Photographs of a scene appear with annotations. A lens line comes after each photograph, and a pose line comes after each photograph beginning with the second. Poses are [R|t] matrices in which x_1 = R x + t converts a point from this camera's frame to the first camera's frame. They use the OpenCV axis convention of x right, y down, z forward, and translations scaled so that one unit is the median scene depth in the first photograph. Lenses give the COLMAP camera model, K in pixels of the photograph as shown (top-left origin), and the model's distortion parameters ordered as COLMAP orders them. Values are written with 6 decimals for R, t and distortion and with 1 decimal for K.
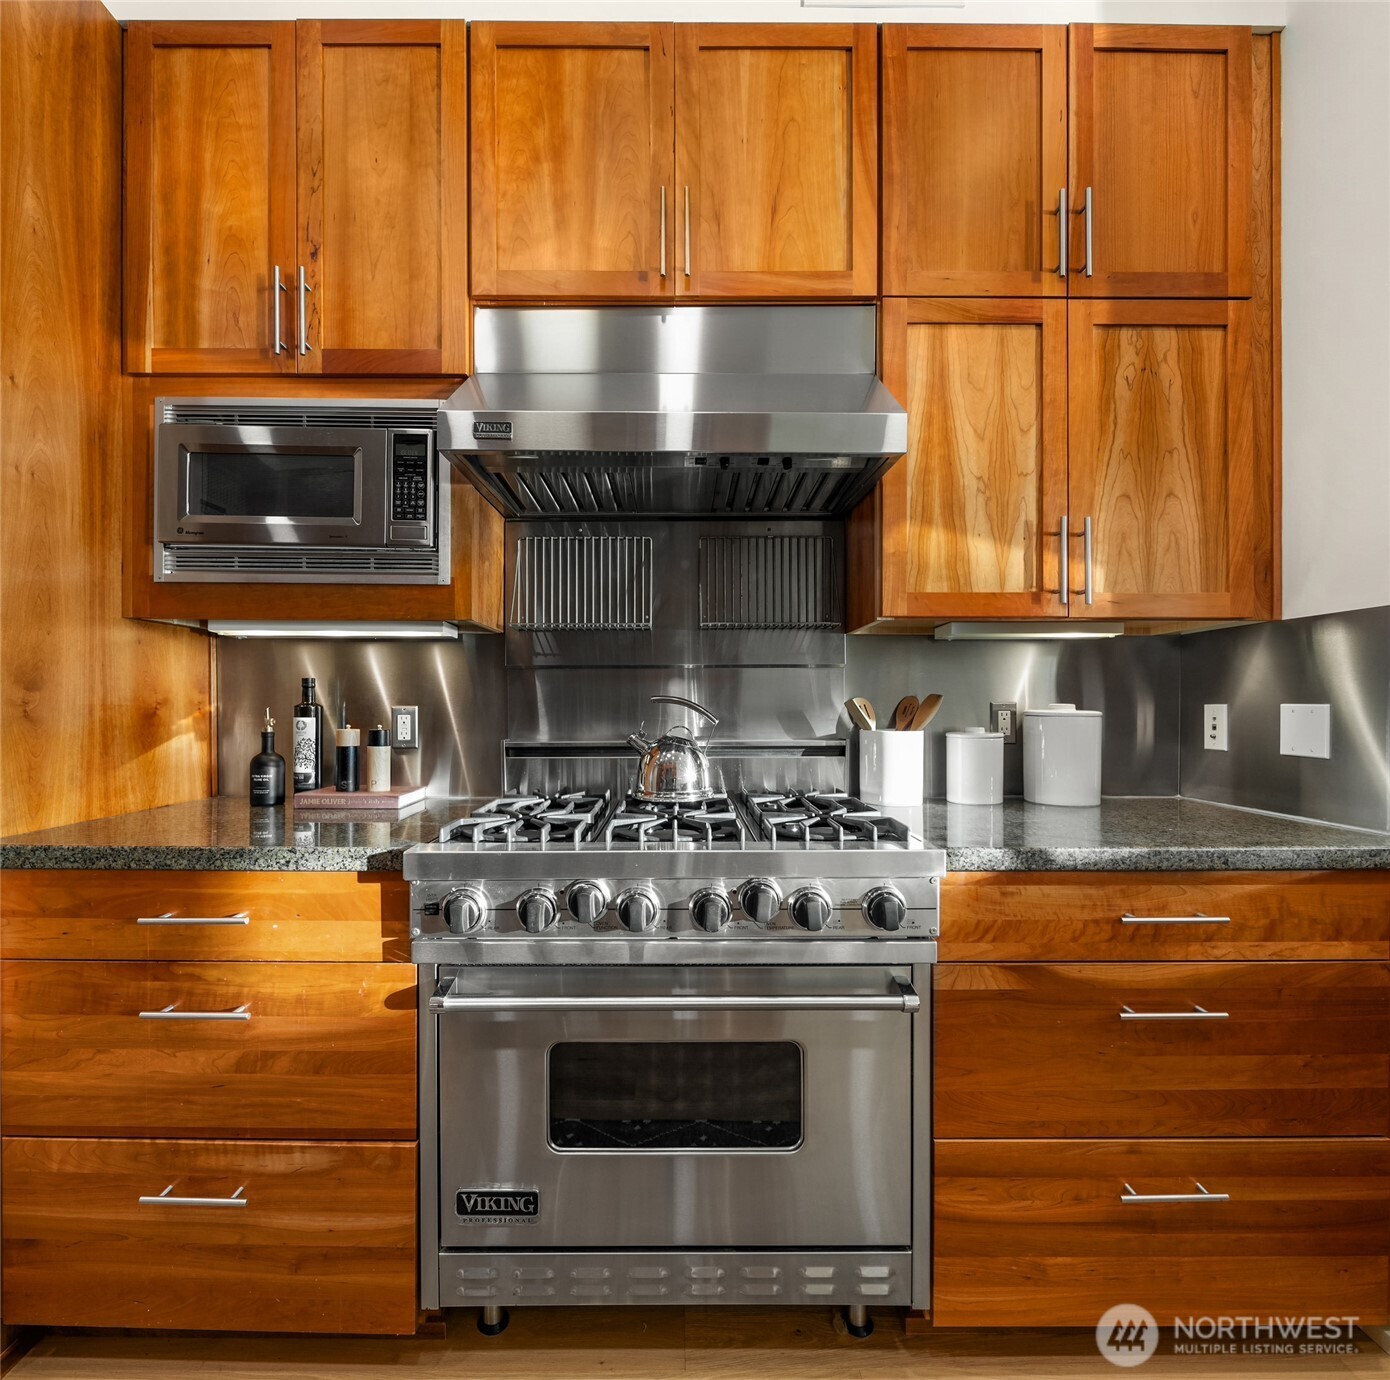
lens RADIAL K [[738.4, 0, 706.9], [0, 738.4, 700.9], [0, 0, 1]] dist [0.003914, -0.002817]
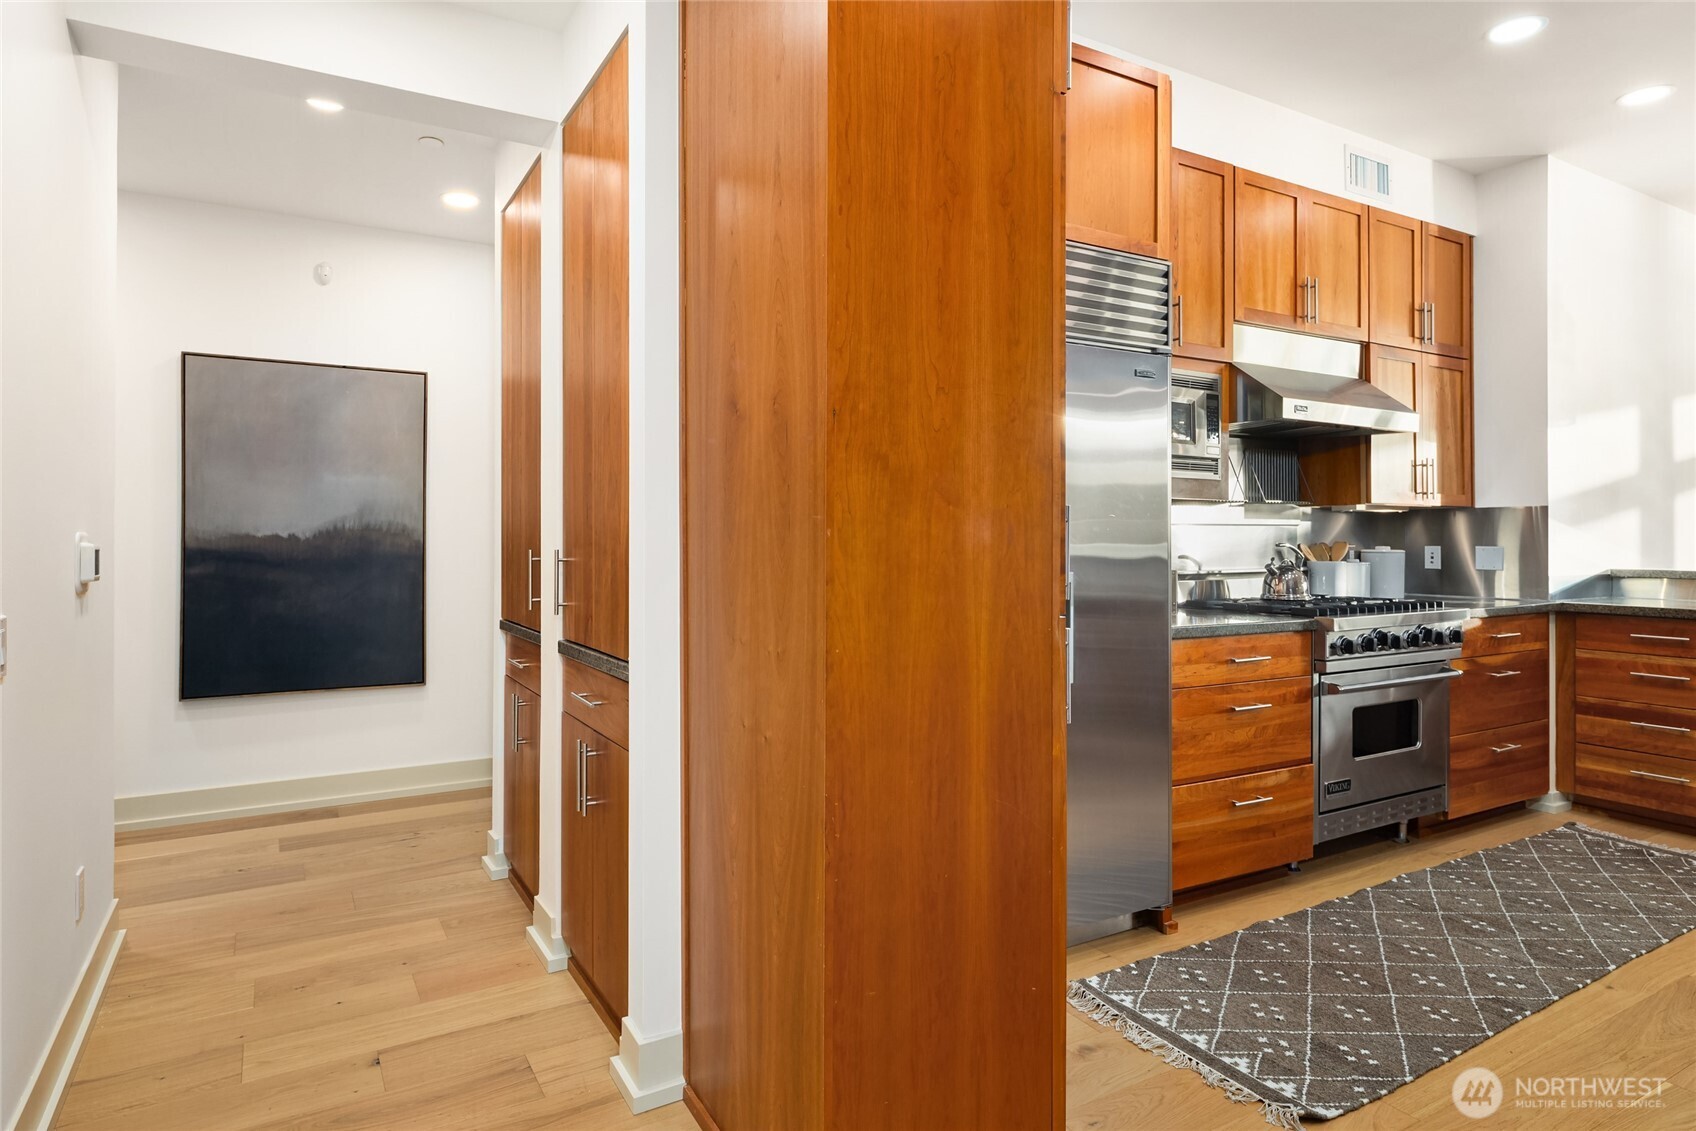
lens RADIAL K [[968.2, 0, 728.0], [0, 968.2, 533.1], [0, 0, 1]] dist [-0.000629, 0.001103]
pose [[0.884038, 0.003122, 0.467404, -2.492553], [-0.002510, 0.999995, -0.001931, -0.023916], [-0.467407, 0.000534, 0.884042, -0.494479]]
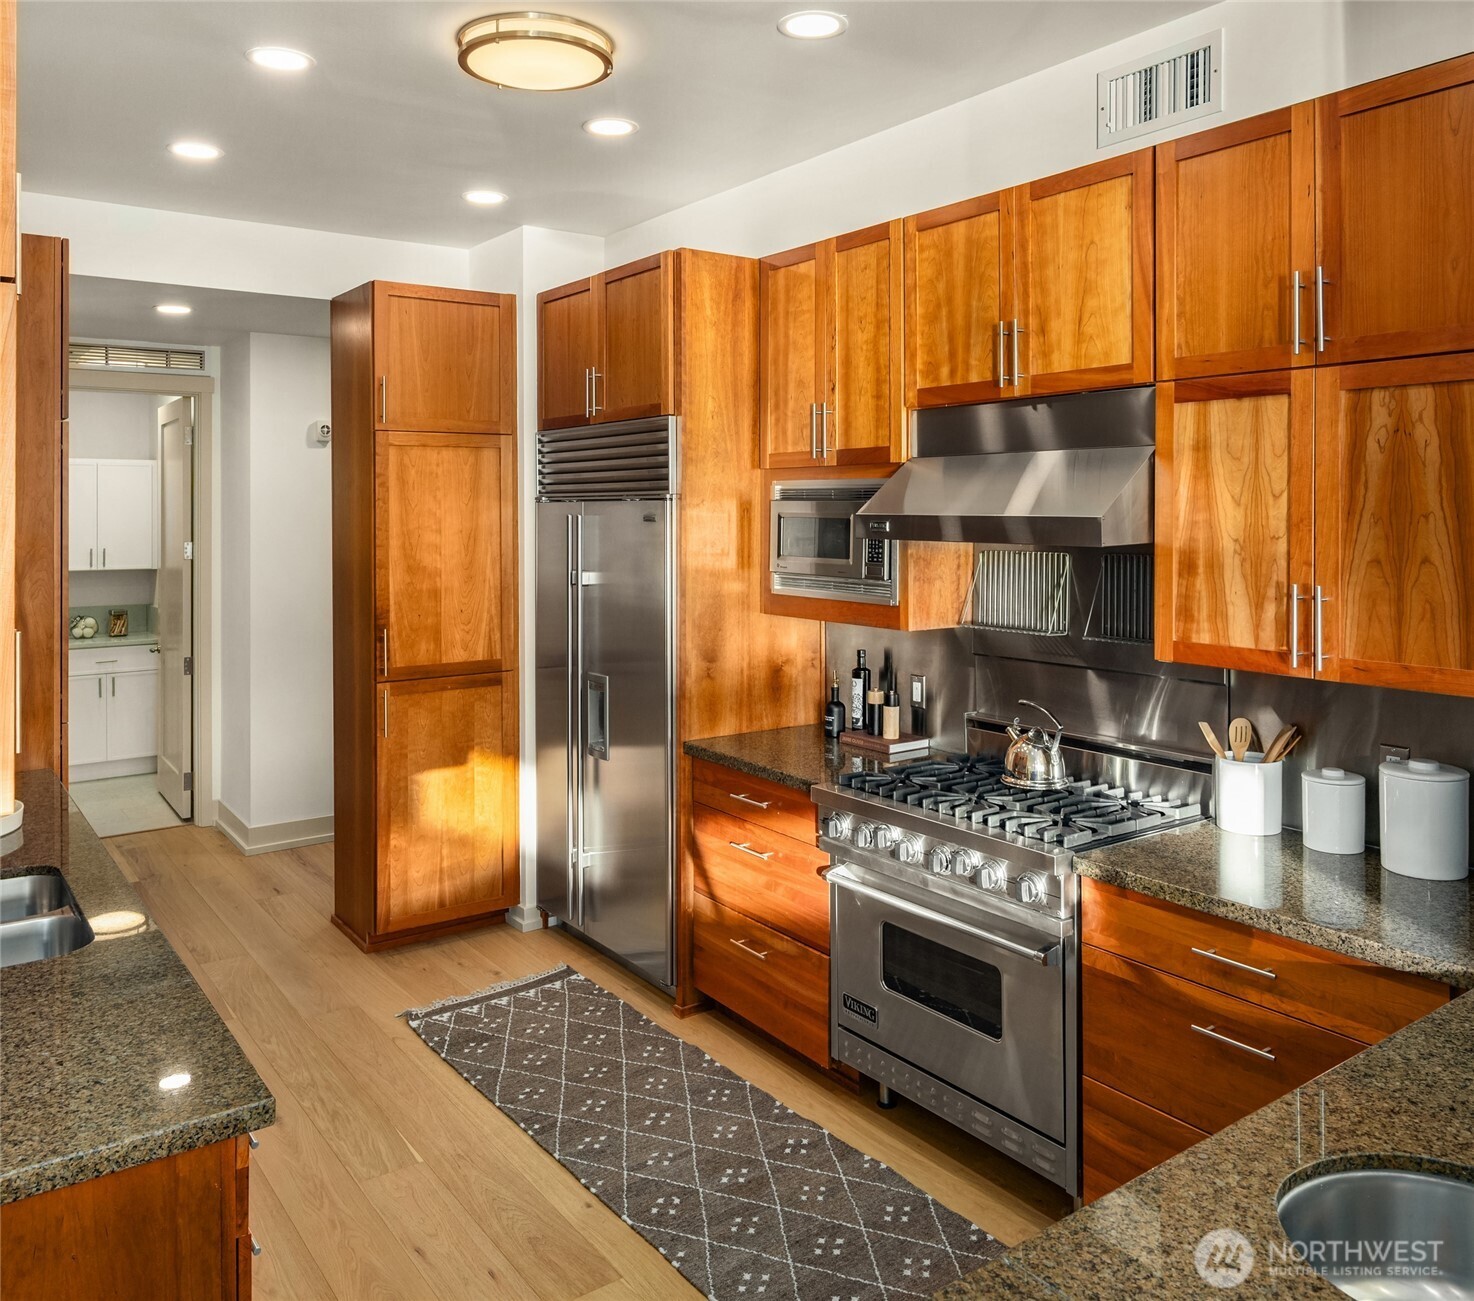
lens RADIAL K [[1149.8, 0, 686.0], [0, 1149.8, 530.2], [0, 0, 1]] dist [0.018835, -0.006188]
pose [[0.556961, 0.003404, -0.830532, 1.328696], [-0.000101, 0.999992, 0.004031, -0.324302], [0.830539, -0.002161, 0.556957, -0.613524]]
